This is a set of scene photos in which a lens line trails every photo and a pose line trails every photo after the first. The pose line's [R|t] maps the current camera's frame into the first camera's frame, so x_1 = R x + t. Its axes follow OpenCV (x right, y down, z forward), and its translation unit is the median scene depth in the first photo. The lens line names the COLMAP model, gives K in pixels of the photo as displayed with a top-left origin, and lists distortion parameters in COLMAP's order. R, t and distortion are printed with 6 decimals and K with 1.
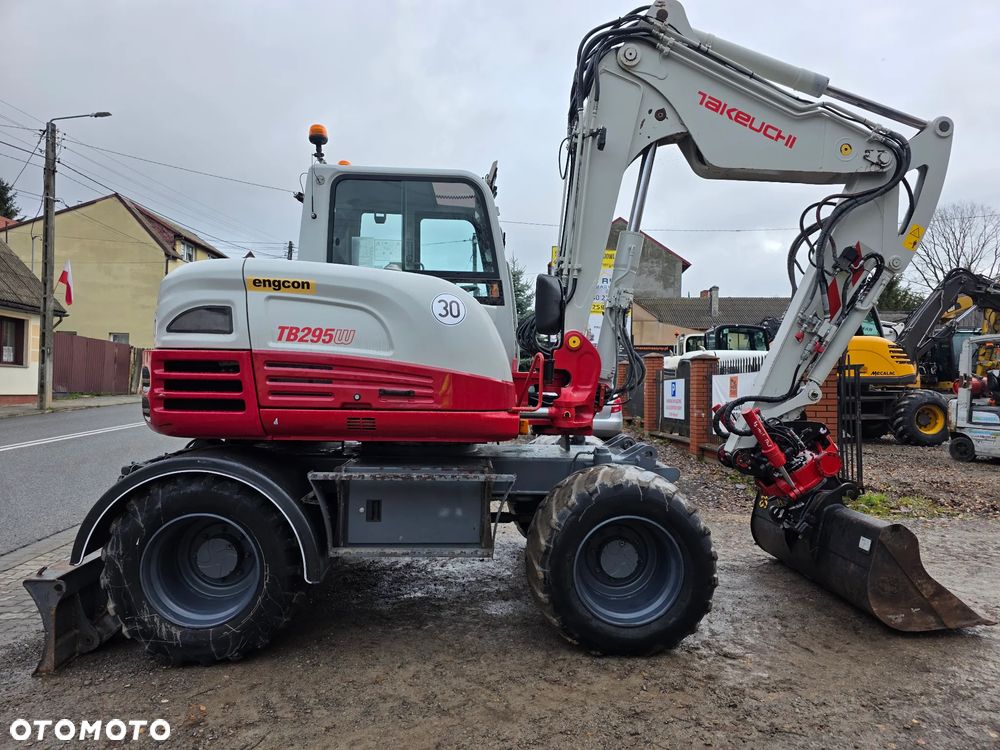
lens RADIAL K [[659.4, 0, 502.7], [0, 659.4, 381.2], [0, 0, 1]] dist [0.064664, -0.058720]
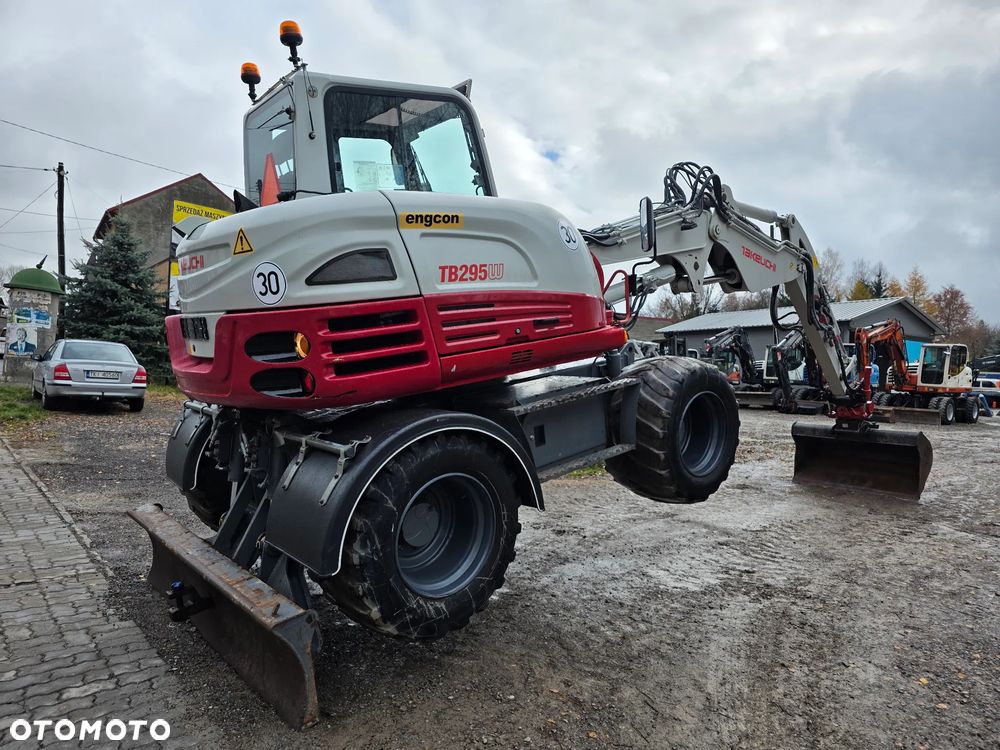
lens RADIAL K [[659.4, 0, 502.7], [0, 659.4, 381.2], [0, 0, 1]] dist [0.064664, -0.058720]
pose [[0.817951, -0.180990, 0.546077, -0.789727], [0.115301, 0.981537, 0.152611, -0.055852], [-0.563616, -0.061865, 0.823717, 0.187355]]
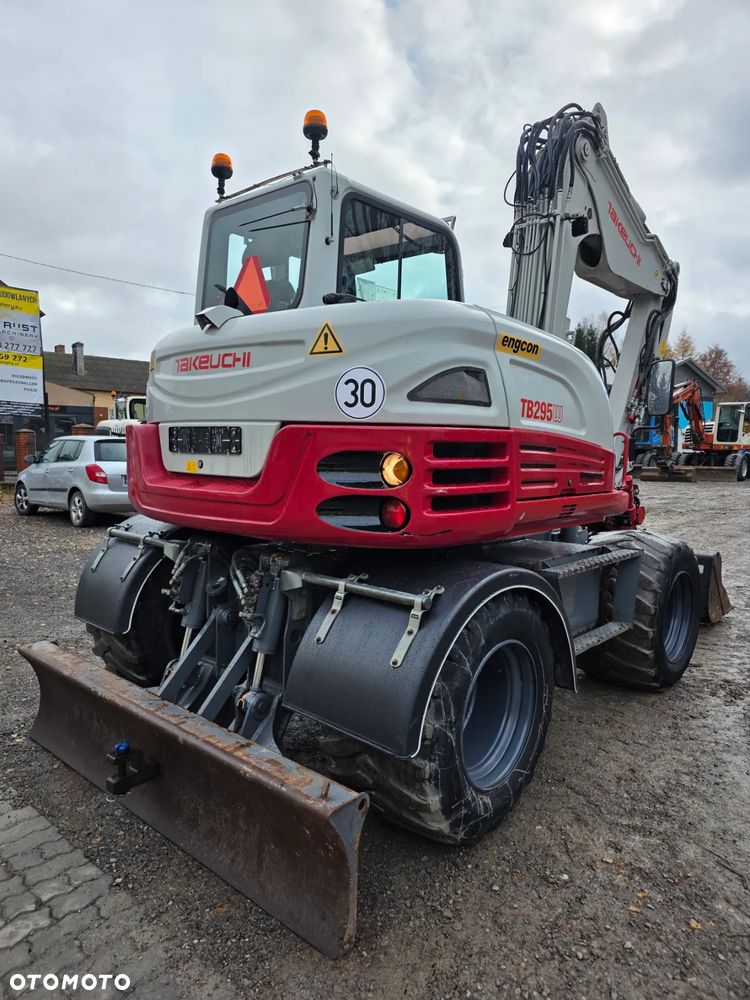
lens RADIAL K [[657.5, 0, 359.1], [0, 657.5, 502.8], [0, 0, 1]] dist [0.074760, -0.065500]
pose [[0.714033, -0.068183, 0.696784, -1.040827], [0.003889, 0.995617, 0.093439, -0.032645], [-0.700101, -0.064009, 0.711169, 0.557110]]
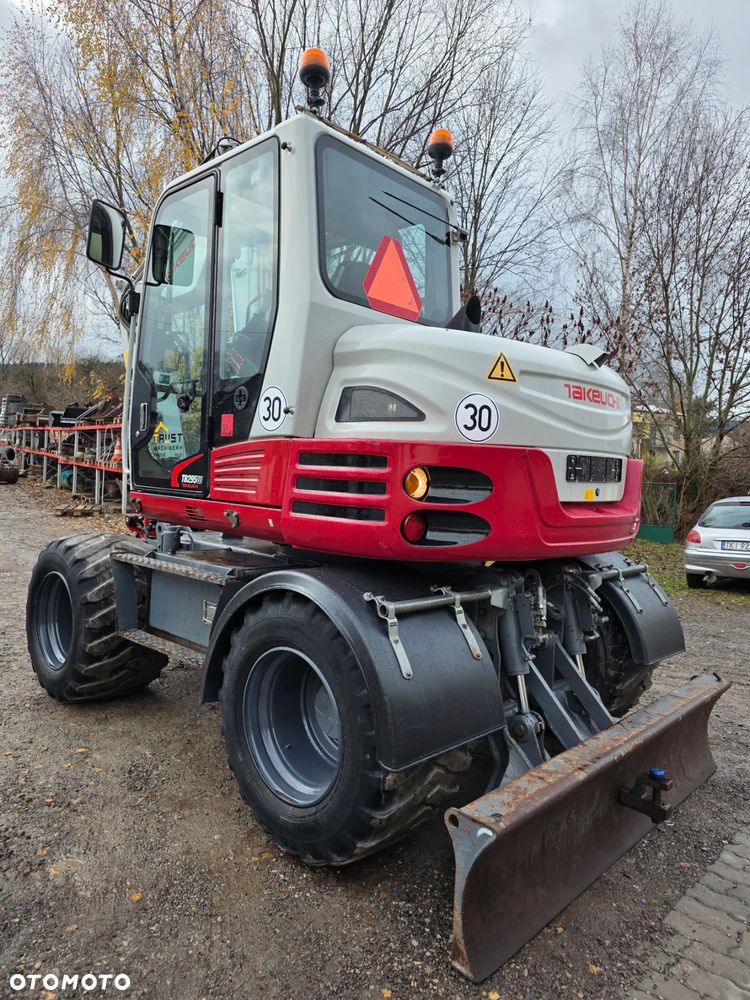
lens RADIAL K [[662.7, 0, 374.7], [0, 662.7, 495.8], [0, 0, 1]] dist [0.076730, -0.073813]
pose [[-0.671125, -0.071553, 0.737883, -1.056690], [-0.038936, 0.997360, 0.061301, -0.041847], [-0.740321, 0.012410, -0.672139, 2.052907]]
